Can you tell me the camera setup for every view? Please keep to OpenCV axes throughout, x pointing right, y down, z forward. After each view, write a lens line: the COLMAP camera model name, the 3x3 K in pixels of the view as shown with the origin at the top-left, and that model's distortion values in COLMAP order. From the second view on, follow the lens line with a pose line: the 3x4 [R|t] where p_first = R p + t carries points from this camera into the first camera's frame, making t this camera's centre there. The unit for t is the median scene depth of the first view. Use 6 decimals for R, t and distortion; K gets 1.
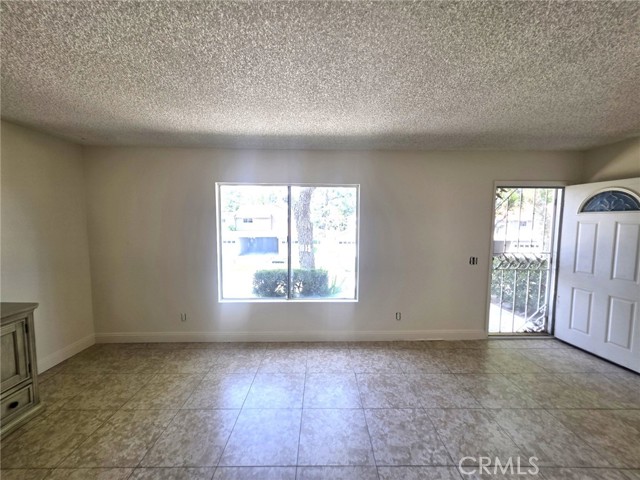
lens RADIAL K [[256.3, 0, 322.9], [0, 256.3, 239.4], [0, 0, 1]] dist [0.001246, 0.000503]
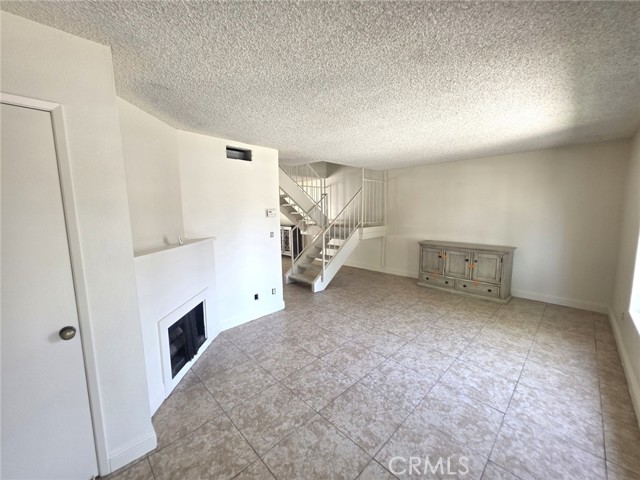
lens RADIAL K [[256.3, 0, 319.6], [0, 256.3, 240.6], [0, 0, 1]] dist [0.001246, 0.000503]
pose [[-0.722698, 0.090726, -0.685184, 0.957893], [-0.040149, 0.984163, 0.172662, -0.076452], [0.689997, 0.152292, -0.707610, 1.057691]]
